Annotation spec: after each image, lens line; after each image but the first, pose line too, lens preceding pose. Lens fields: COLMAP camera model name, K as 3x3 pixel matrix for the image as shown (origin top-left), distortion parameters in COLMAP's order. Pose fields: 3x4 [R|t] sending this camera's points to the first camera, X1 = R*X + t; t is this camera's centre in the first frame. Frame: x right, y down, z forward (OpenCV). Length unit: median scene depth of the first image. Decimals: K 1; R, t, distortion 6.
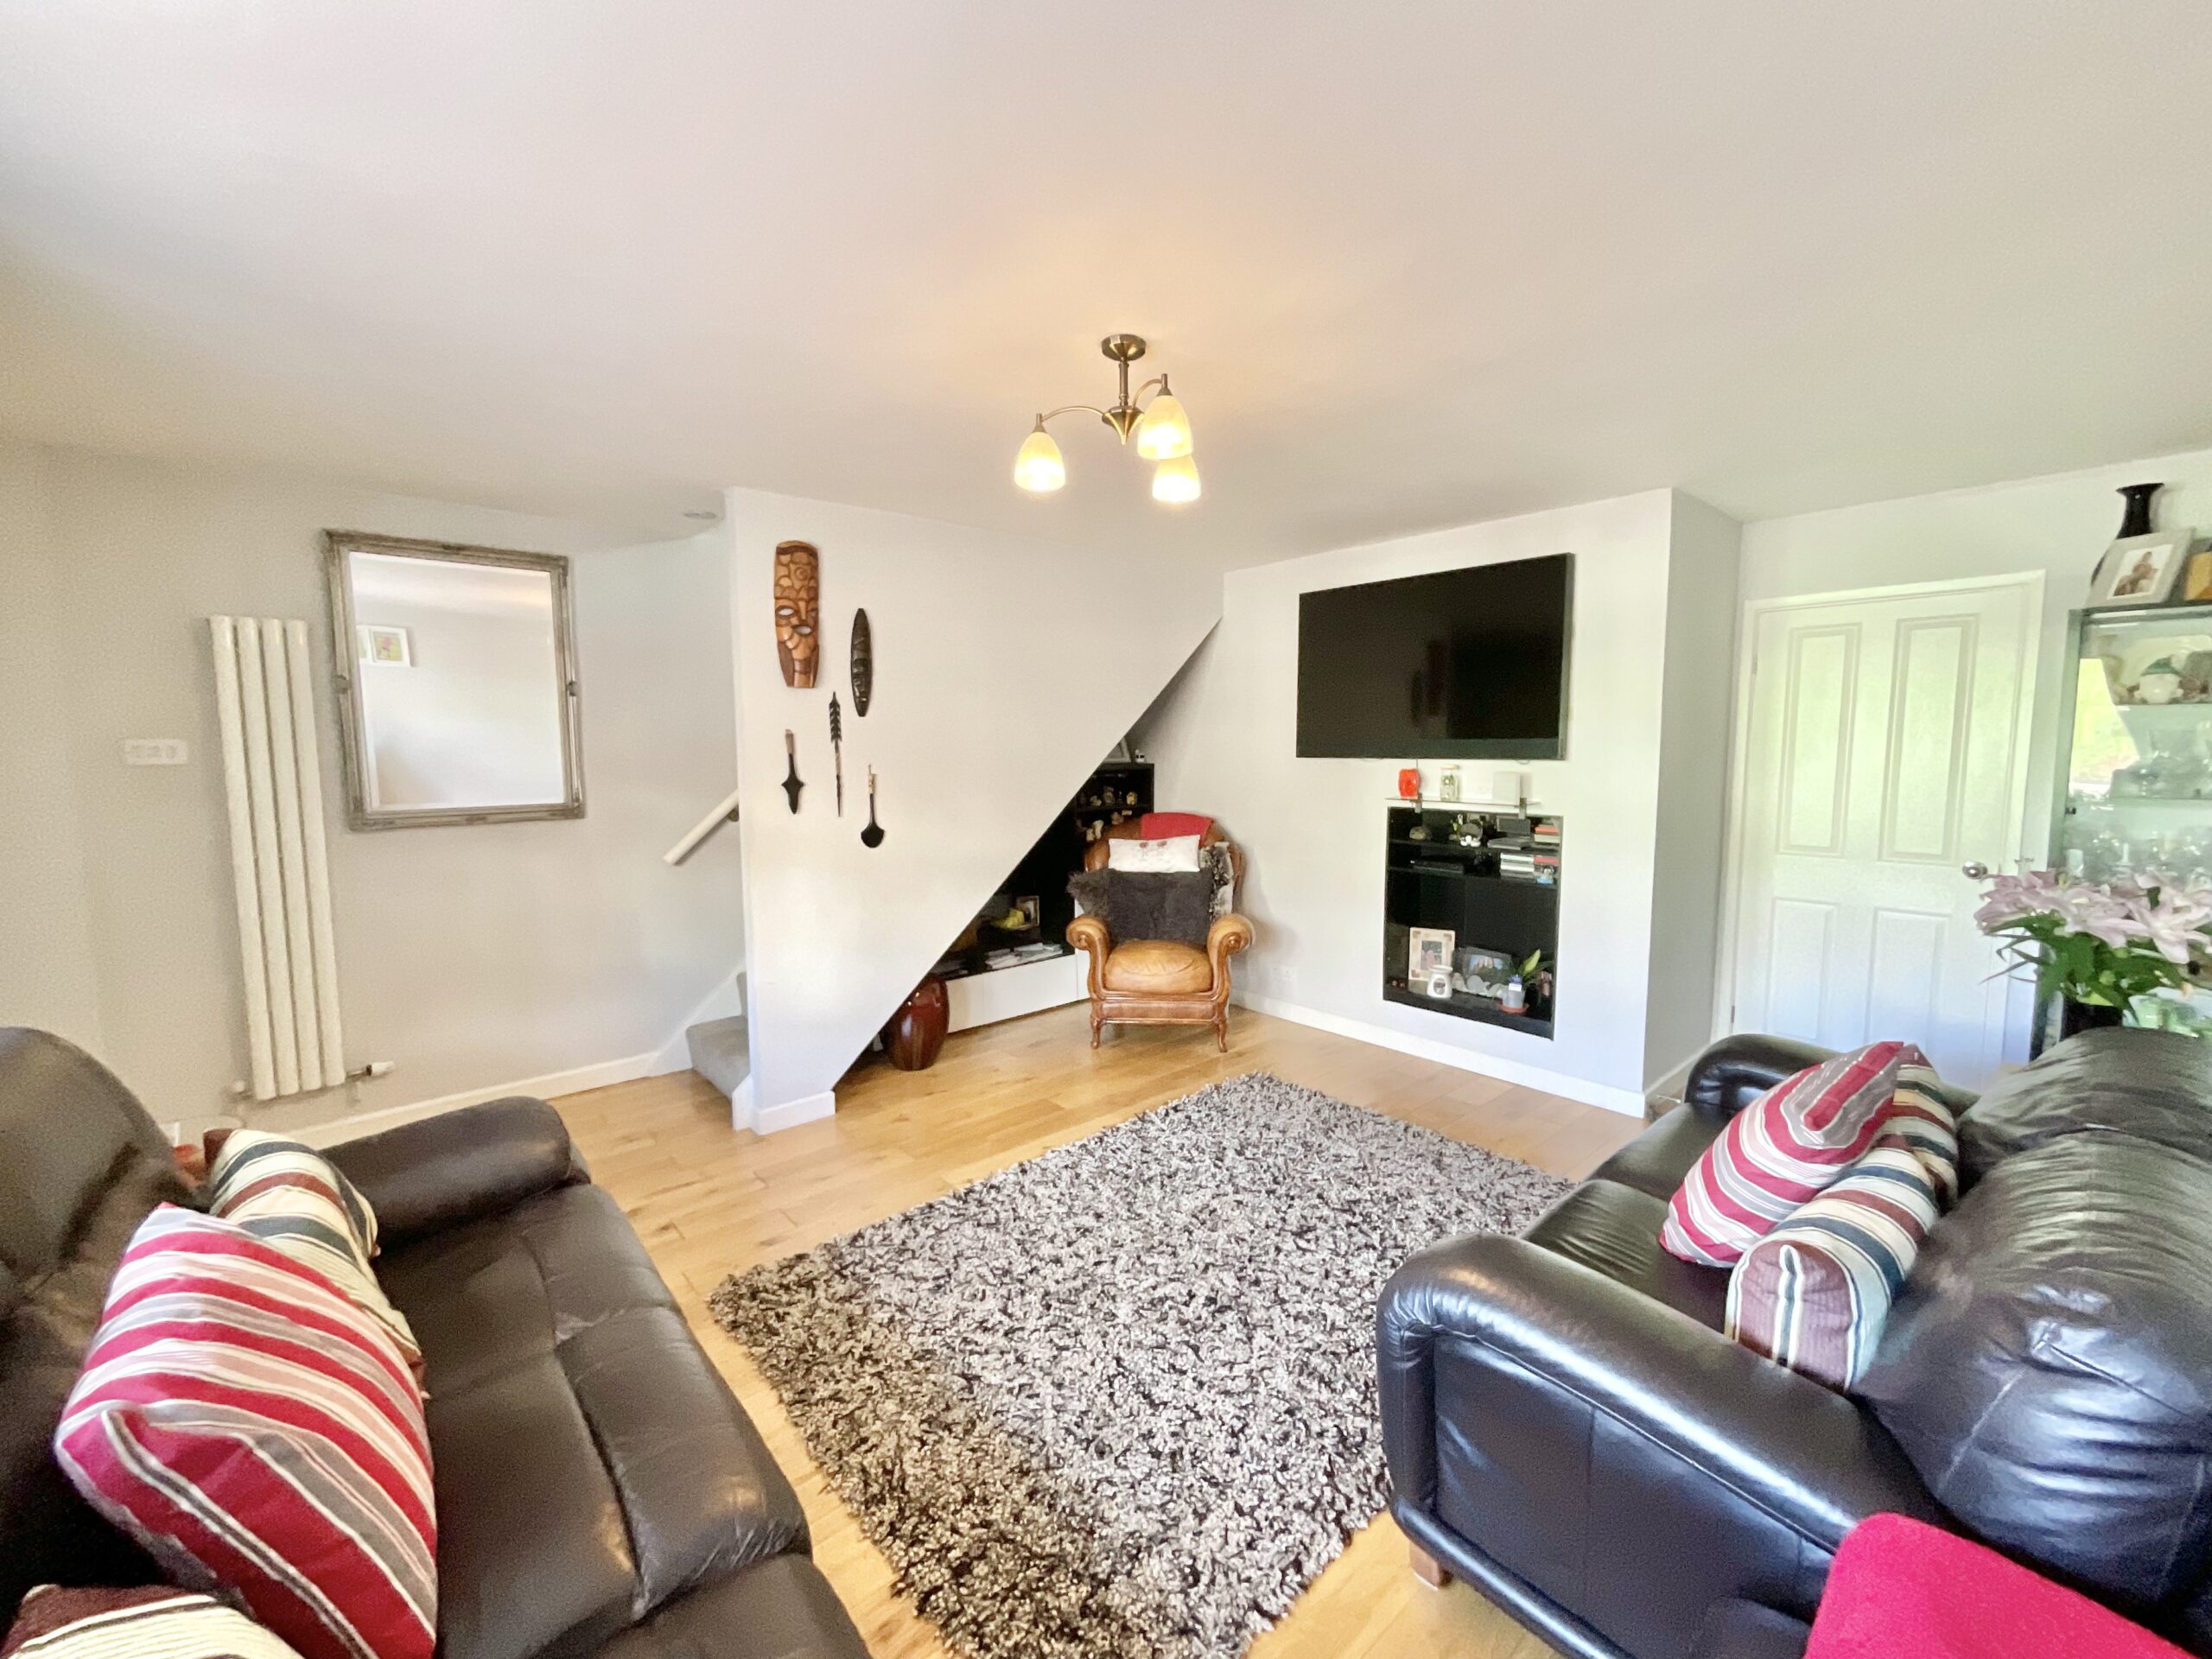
lens RADIAL K [[898.7, 0, 1103.4], [0, 898.7, 821.3], [0, 0, 1]] dist [0.000136, 0.000308]
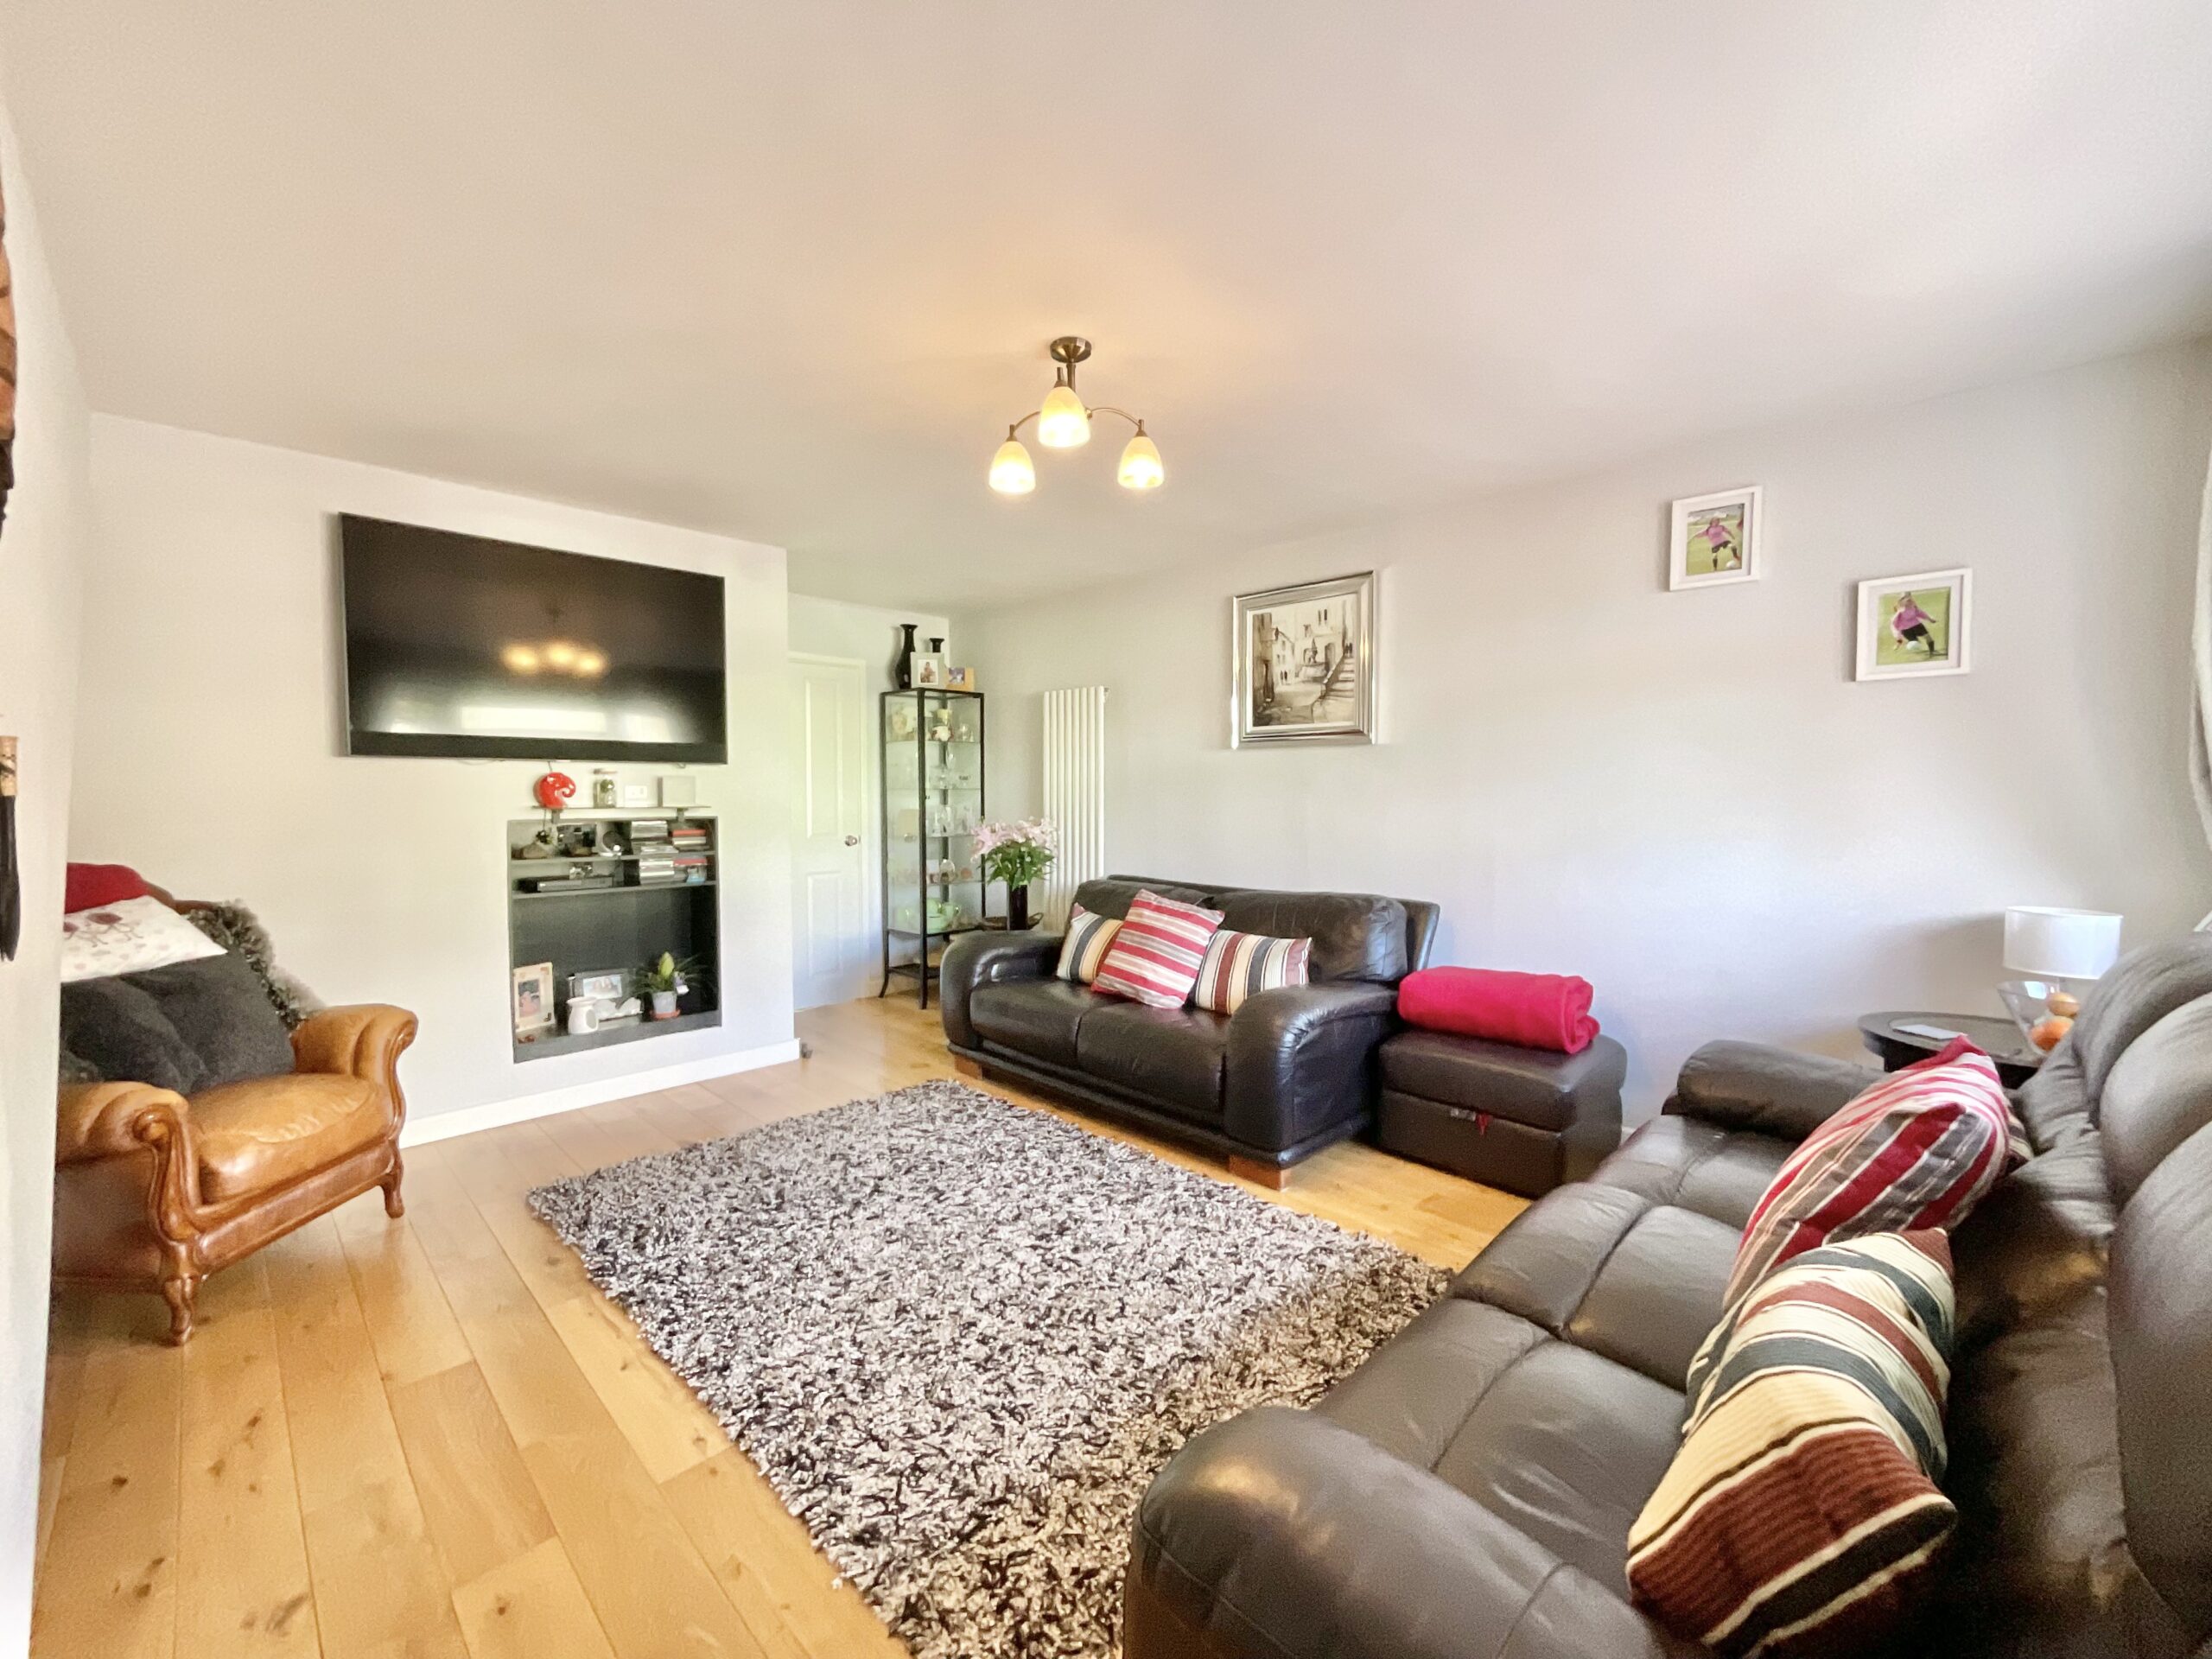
lens RADIAL K [[898.7, 0, 1100.3], [0, 898.7, 831.2], [0, 0, 1]] dist [0.000136, 0.000308]
pose [[-0.069764, -0.039896, 0.996765, -0.657744], [0.086061, 0.995234, 0.045858, 0.001770], [-0.993844, 0.088982, -0.065998, 0.667998]]
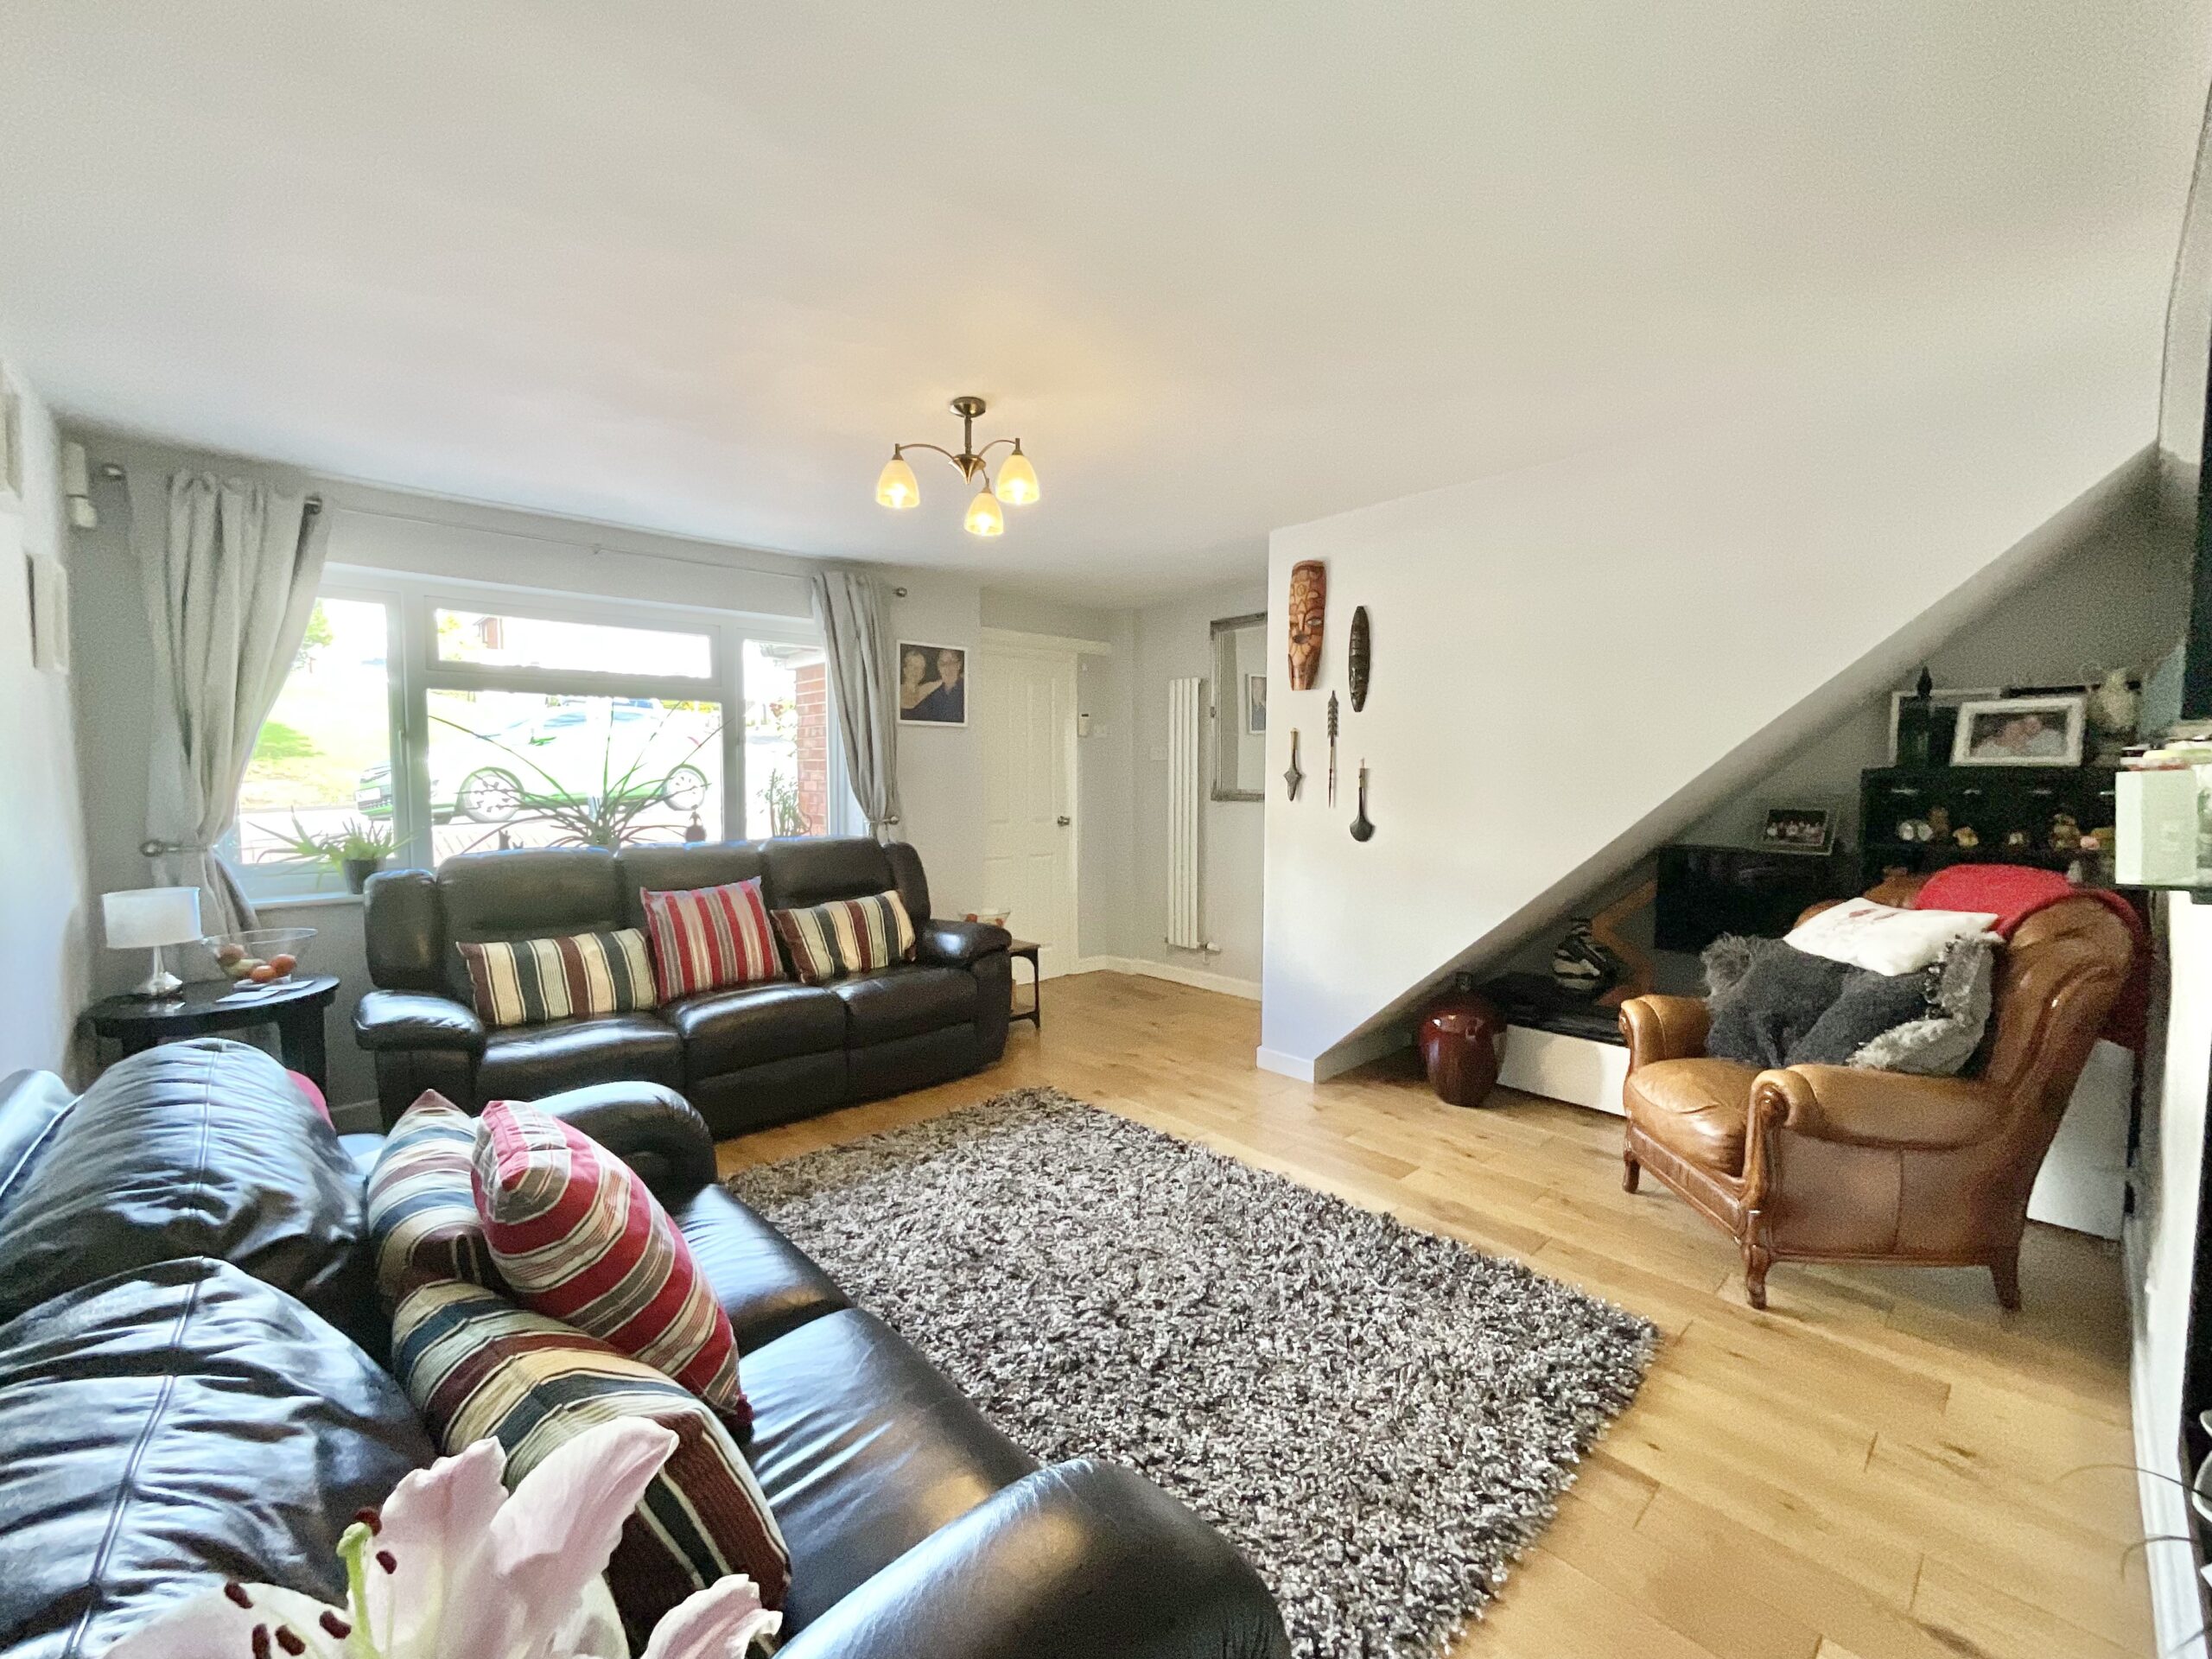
lens RADIAL K [[898.7, 0, 1110.1], [0, 898.7, 833.8], [0, 0, 1]] dist [0.000136, 0.000308]
pose [[0.028522, 0.069766, -0.997156, 0.790103], [-0.087806, 0.993880, 0.067025, -0.023776], [0.995729, 0.085645, 0.034473, 0.737175]]
